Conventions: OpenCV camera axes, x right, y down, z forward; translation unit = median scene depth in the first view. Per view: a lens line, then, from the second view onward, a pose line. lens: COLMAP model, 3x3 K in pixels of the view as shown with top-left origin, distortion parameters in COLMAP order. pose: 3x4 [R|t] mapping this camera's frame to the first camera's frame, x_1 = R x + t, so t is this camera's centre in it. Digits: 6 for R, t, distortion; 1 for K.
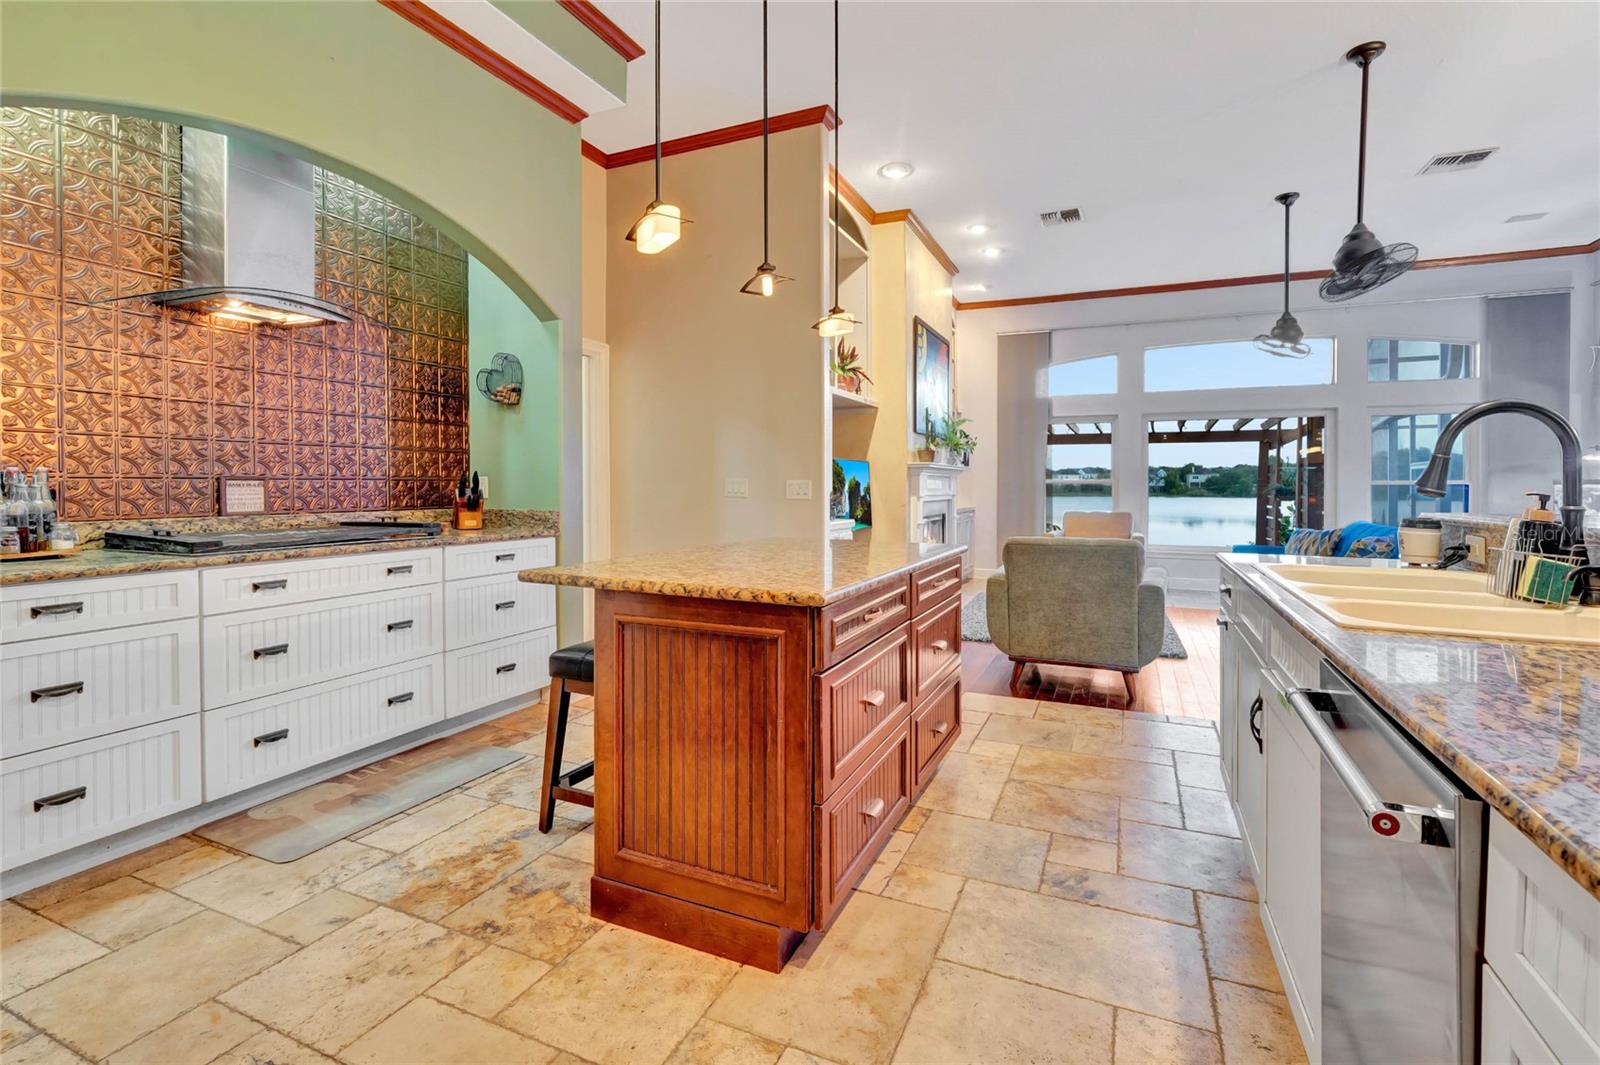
lens RADIAL K [[747.8, 0, 801.9], [0, 747.8, 503.6], [0, 0, 1]] dist [0.002816, 0.000800]
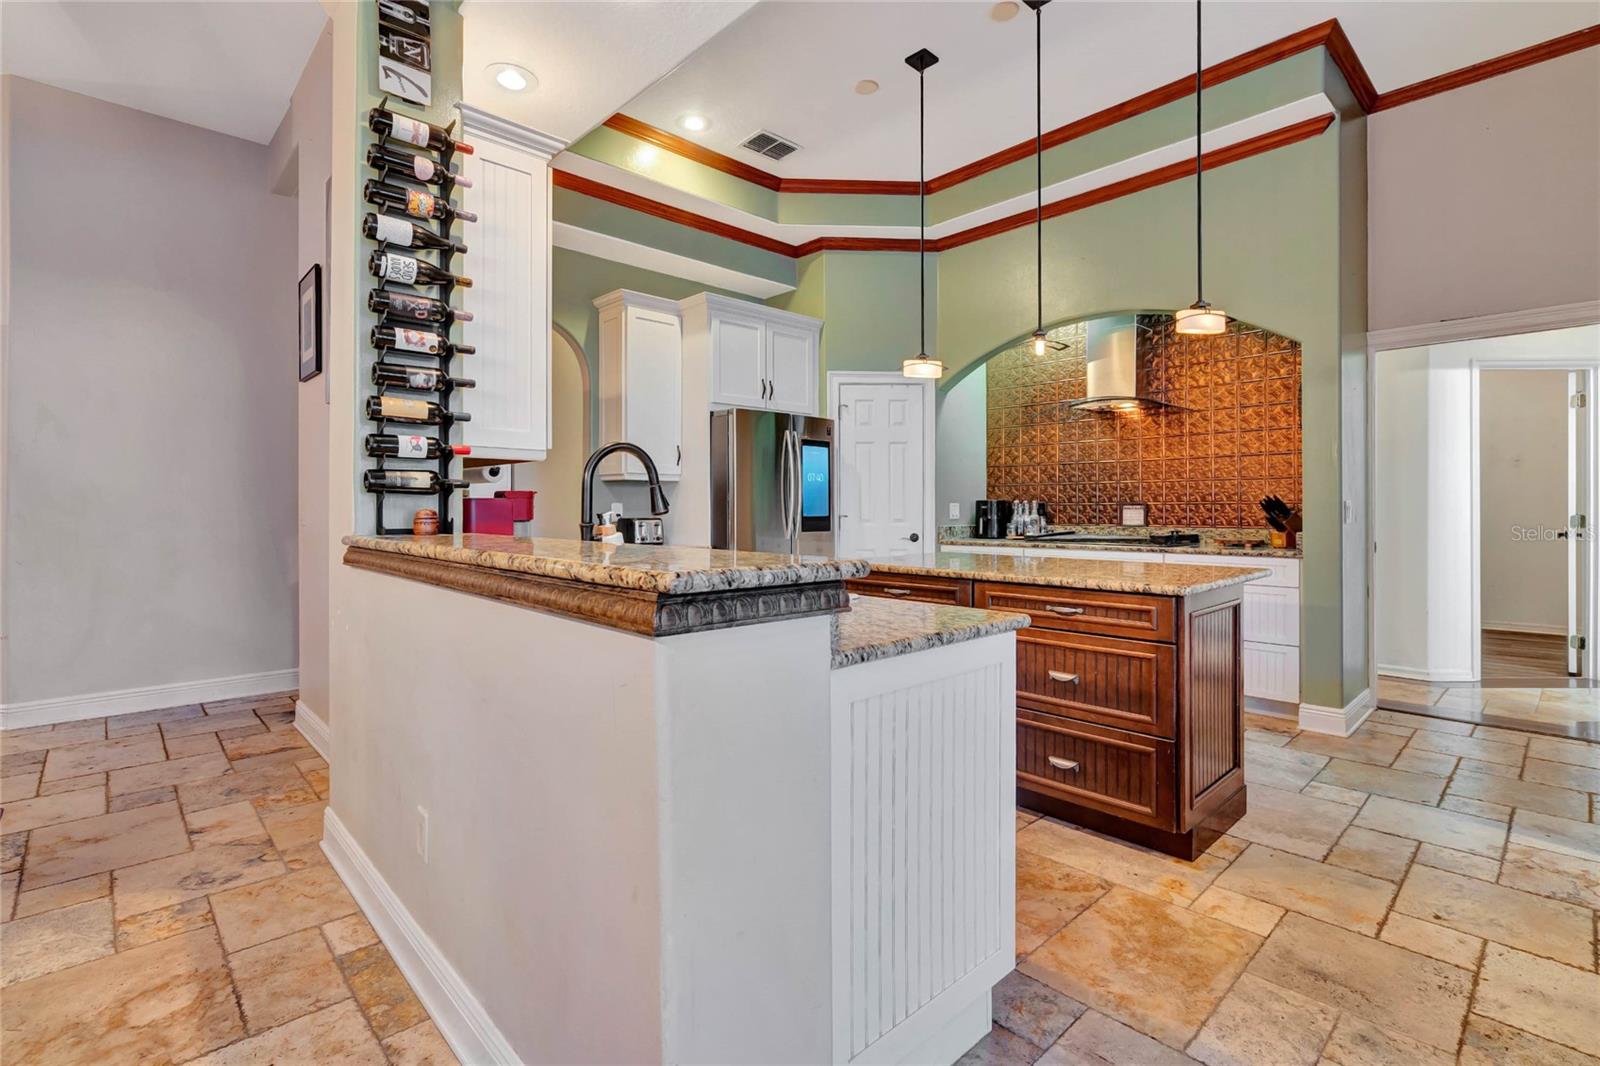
lens RADIAL K [[747.8, 0, 801.9], [0, 747.8, 504.1], [0, 0, 1]] dist [0.002816, 0.000800]
pose [[-0.380570, -0.003127, -0.924747, 1.093361], [-0.021649, 0.999750, 0.005529, -0.026815], [0.924499, 0.022125, -0.380542, 0.955397]]
